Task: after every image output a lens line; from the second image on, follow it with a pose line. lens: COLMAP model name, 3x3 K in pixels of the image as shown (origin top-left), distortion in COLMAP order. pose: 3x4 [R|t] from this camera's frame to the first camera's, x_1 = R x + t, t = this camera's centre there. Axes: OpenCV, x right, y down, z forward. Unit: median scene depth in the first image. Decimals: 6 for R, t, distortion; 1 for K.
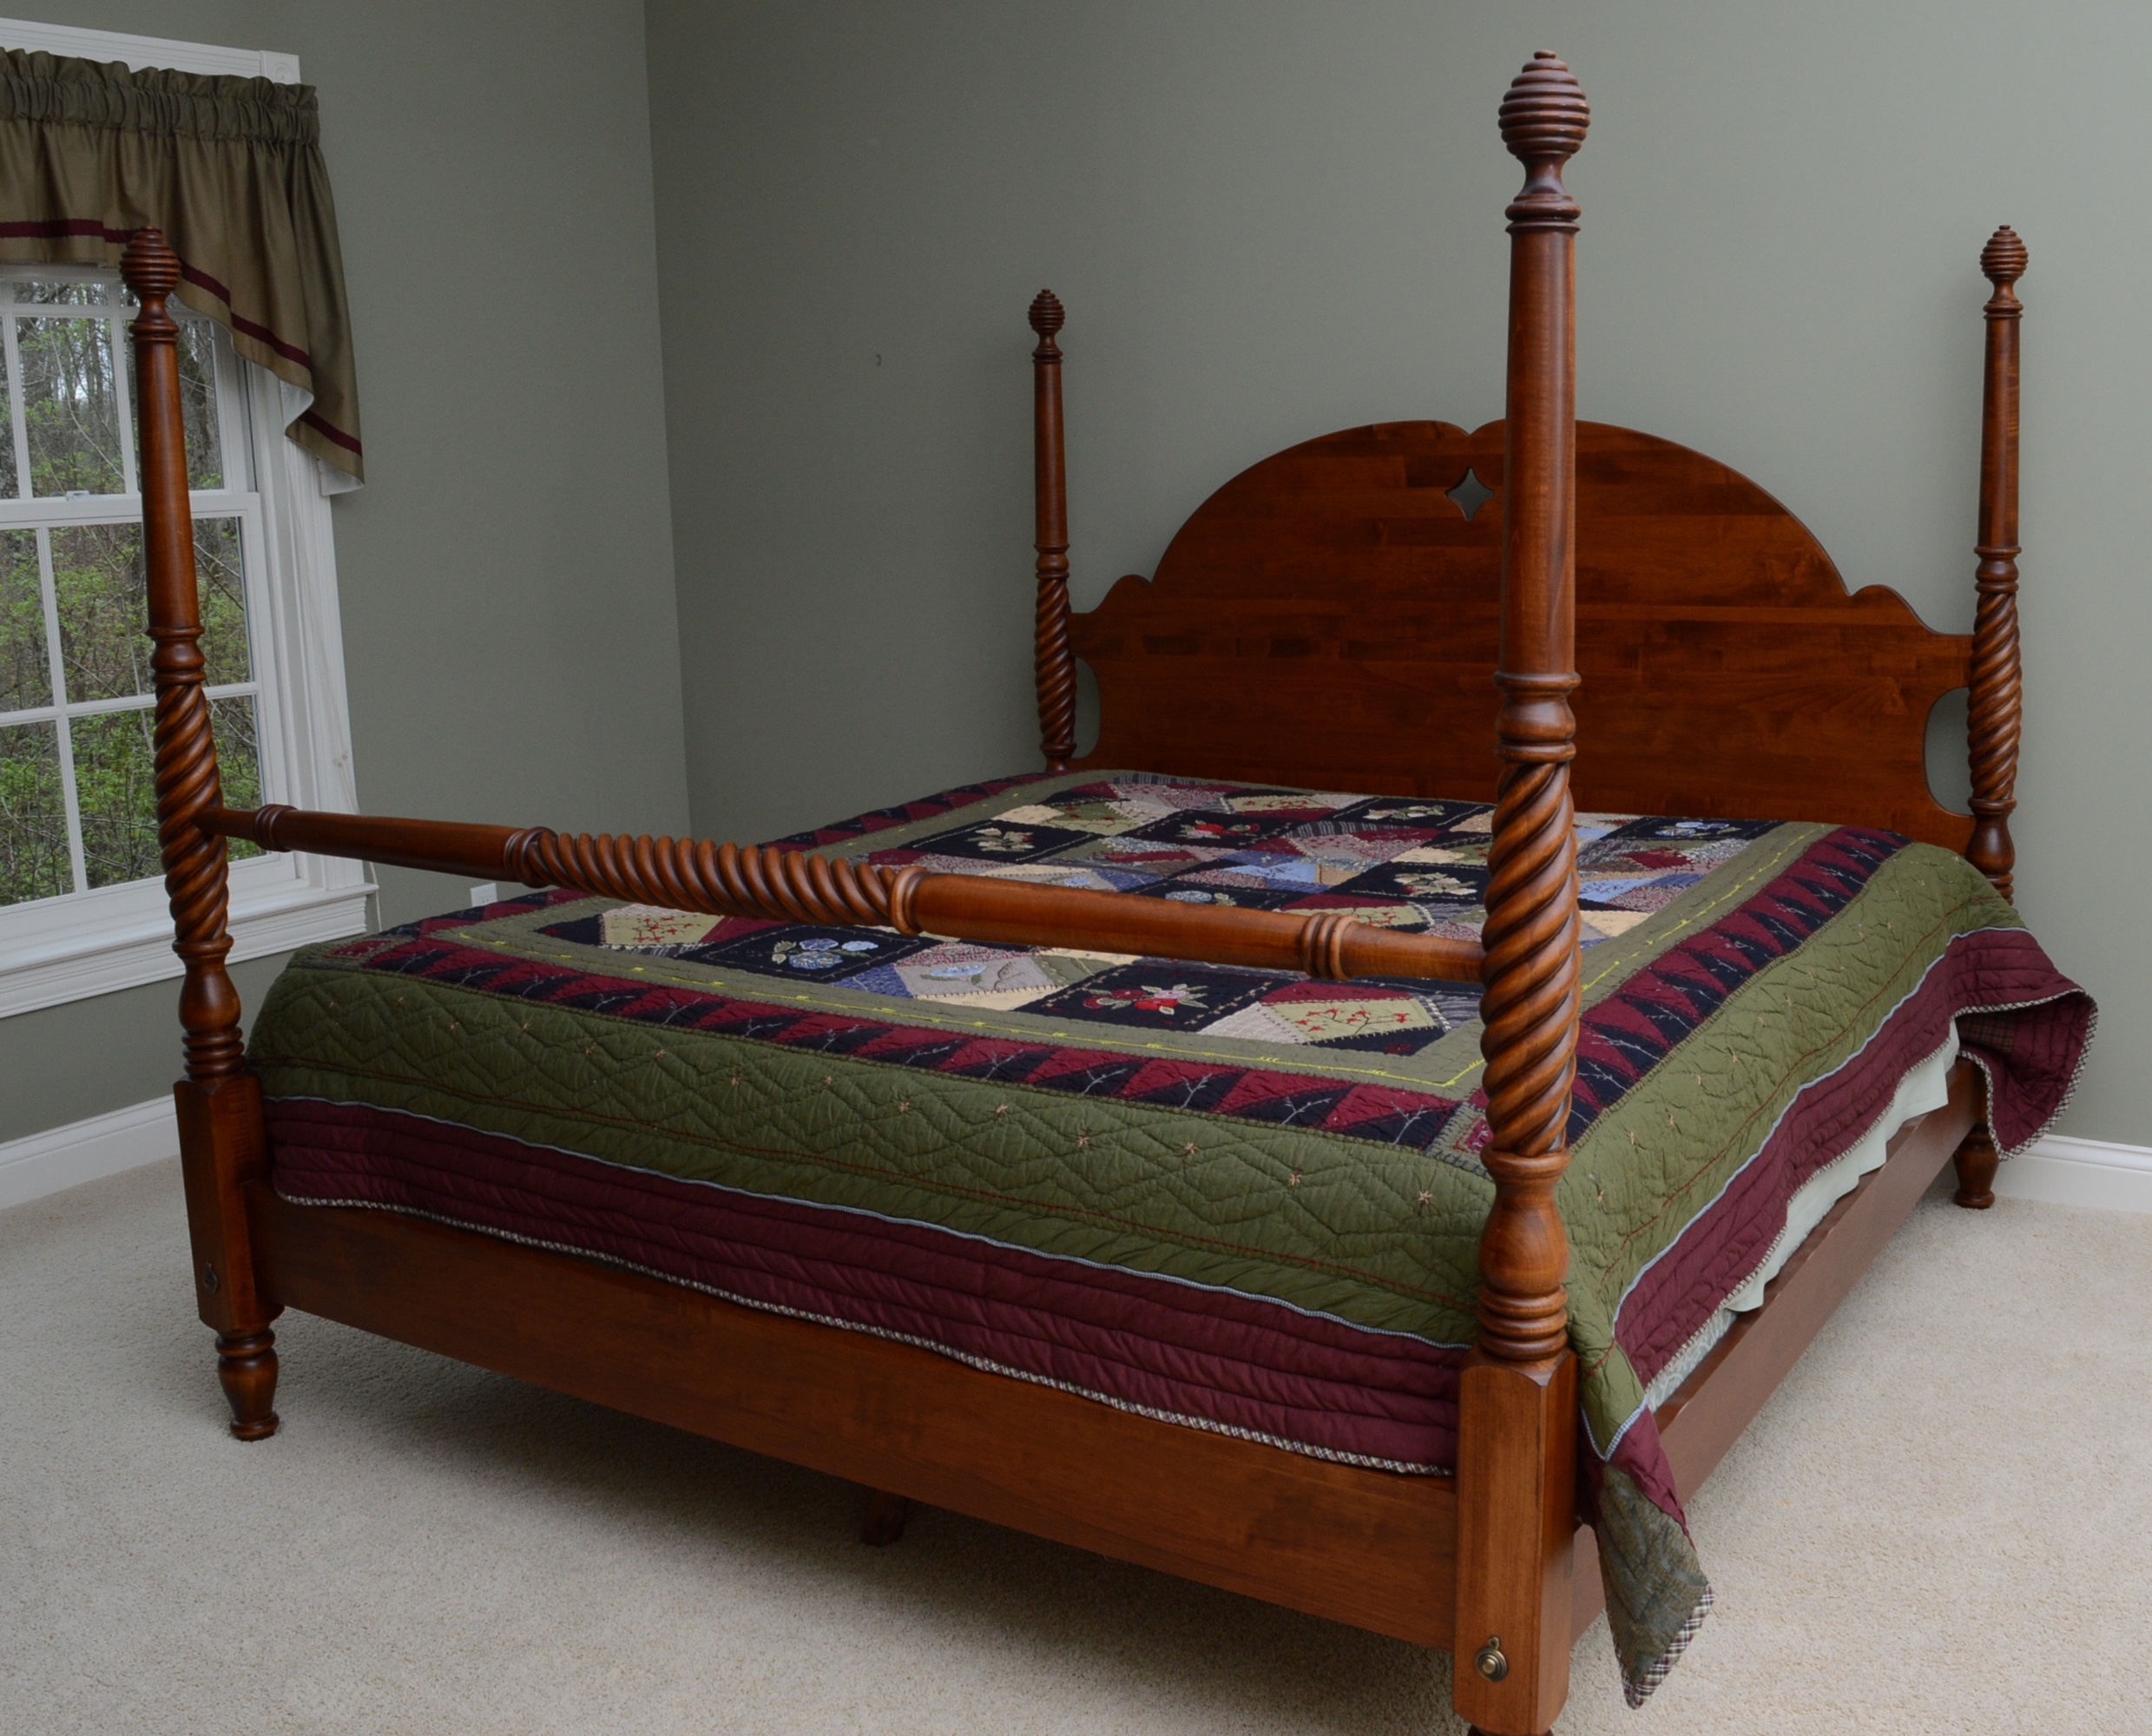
lens RADIAL K [[2207.7, 0, 1186.8], [0, 2207.7, 863.0], [0, 0, 1]] dist [-0.083868, 0.000000]
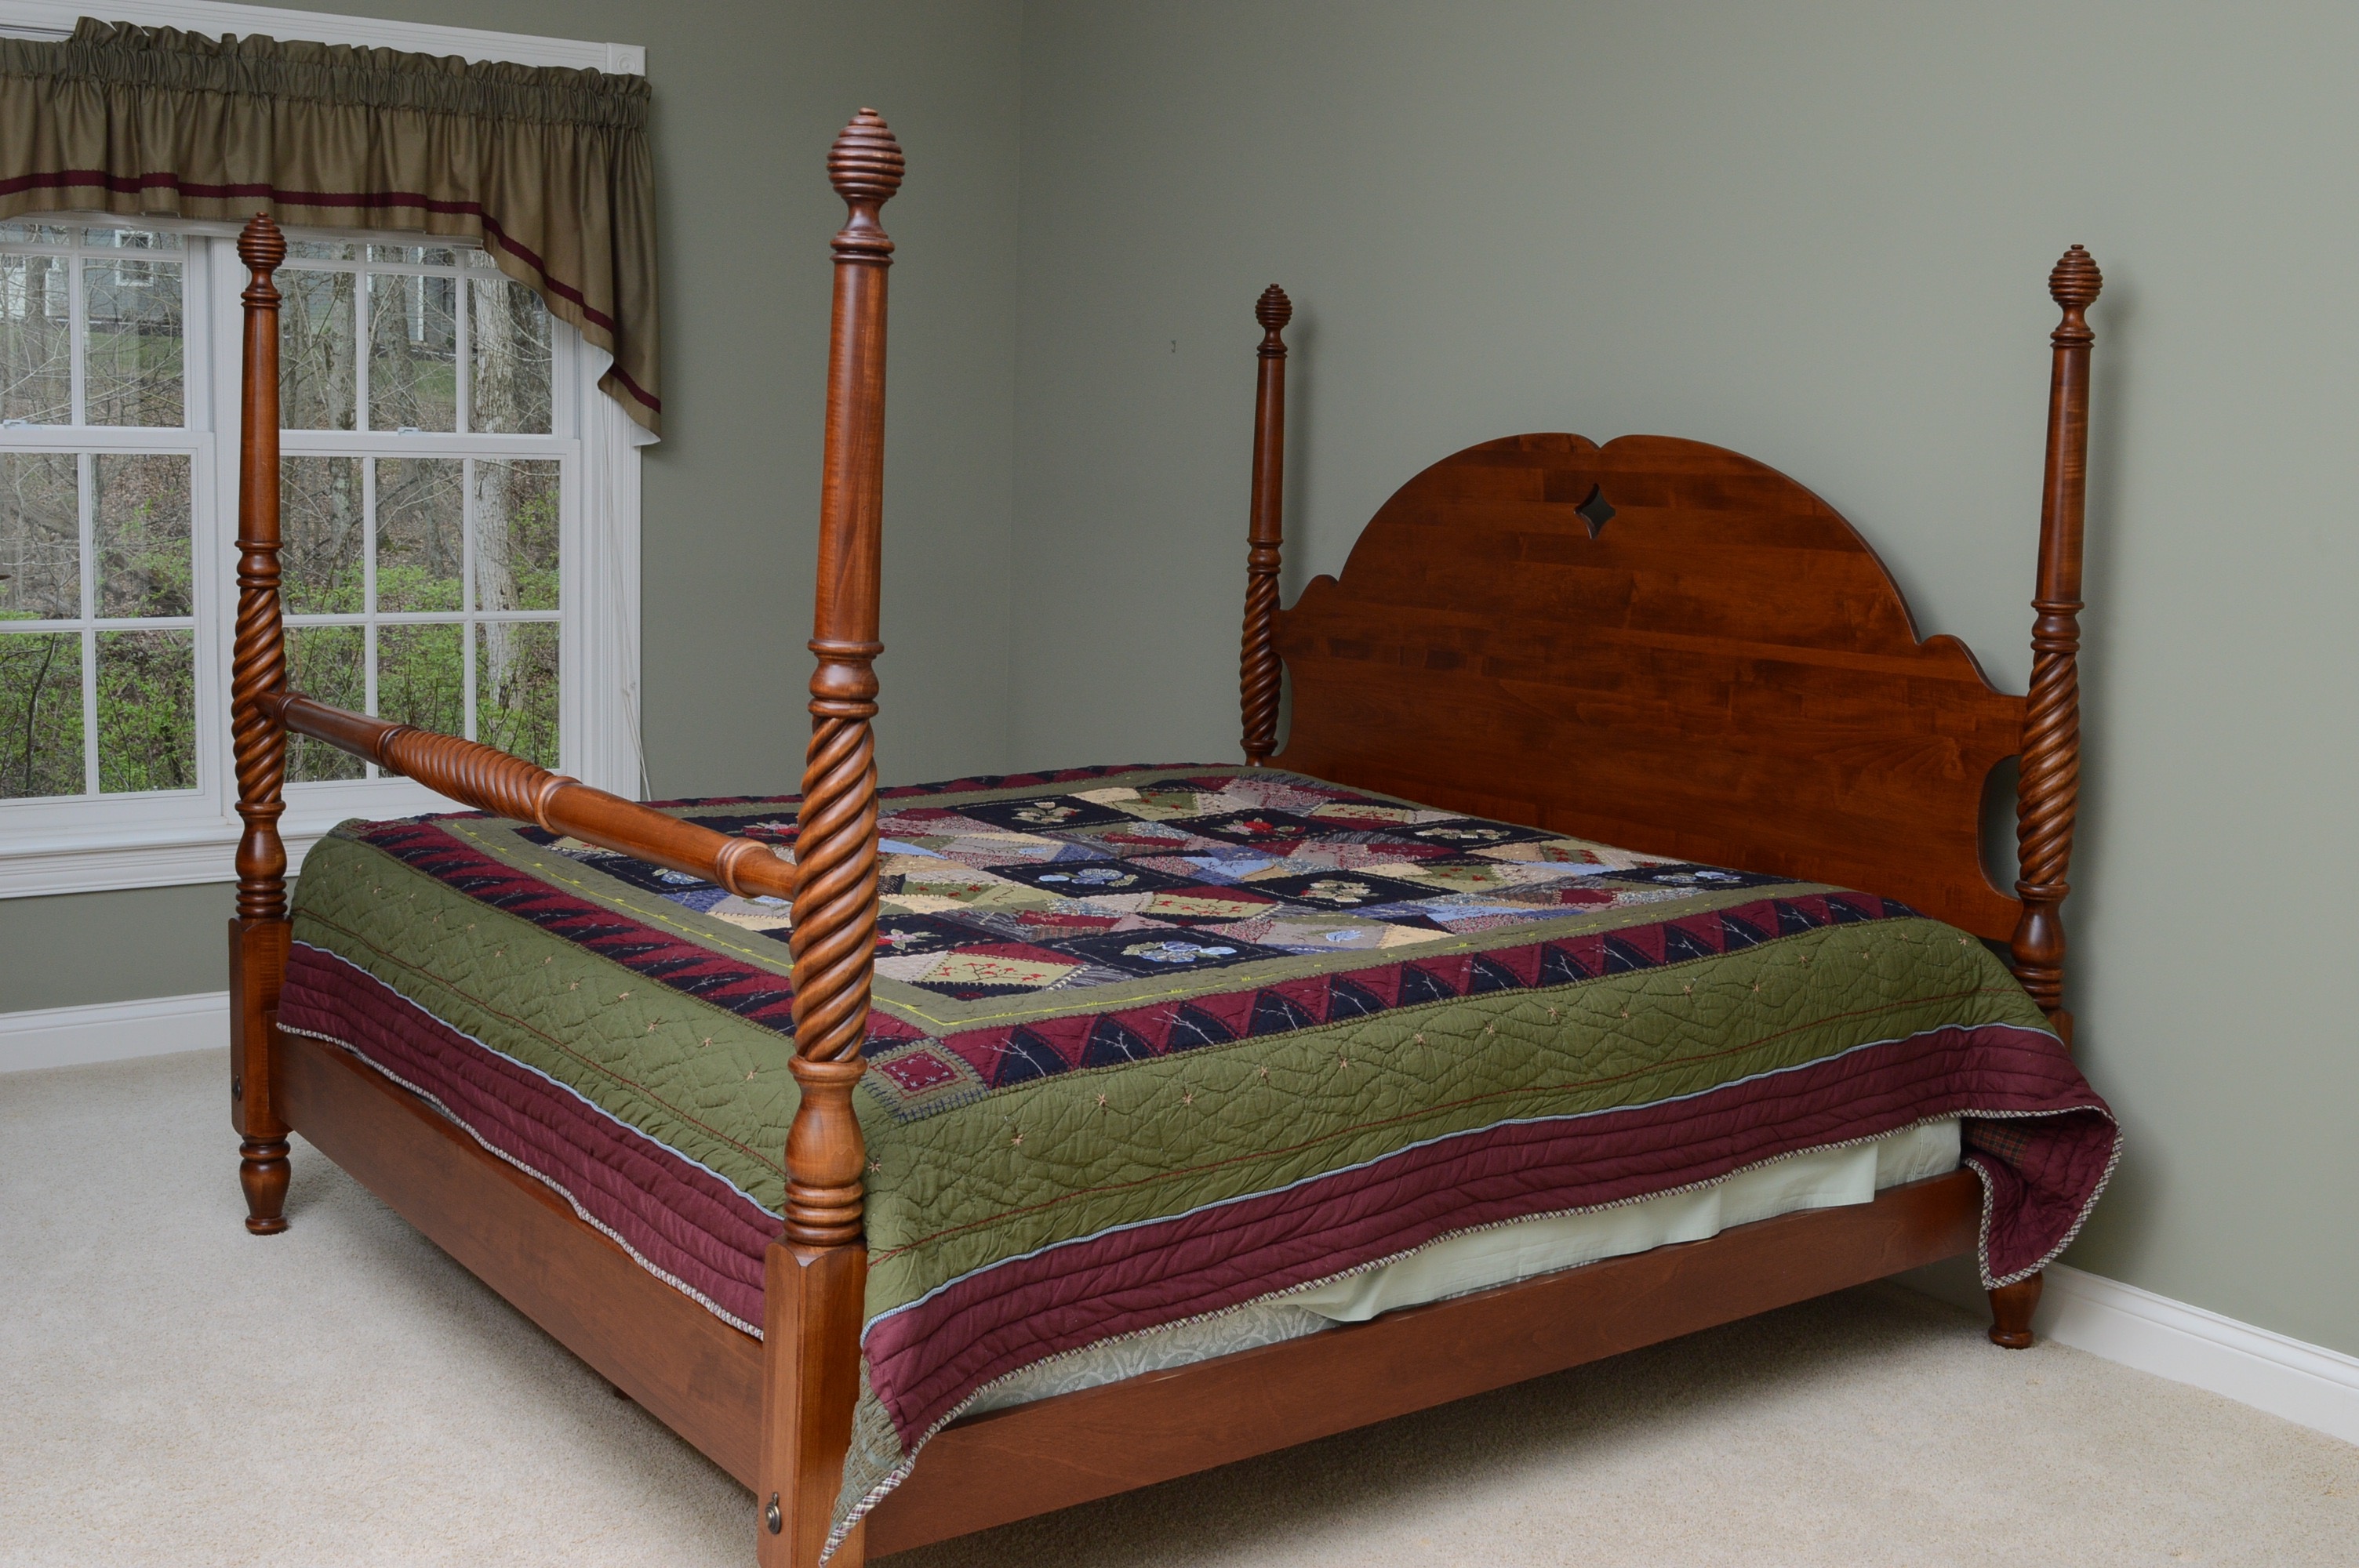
lens RADIAL K [[2550.5, 0, 1179.0], [0, 2550.5, 780.3], [0, 0, 1]] dist [-0.063115, 0.000000]
pose [[0.922816, 0.101965, -0.371502, 0.444504], [-0.121604, 0.992133, -0.029756, 0.002587], [0.365545, 0.072636, 0.927955, -0.091940]]
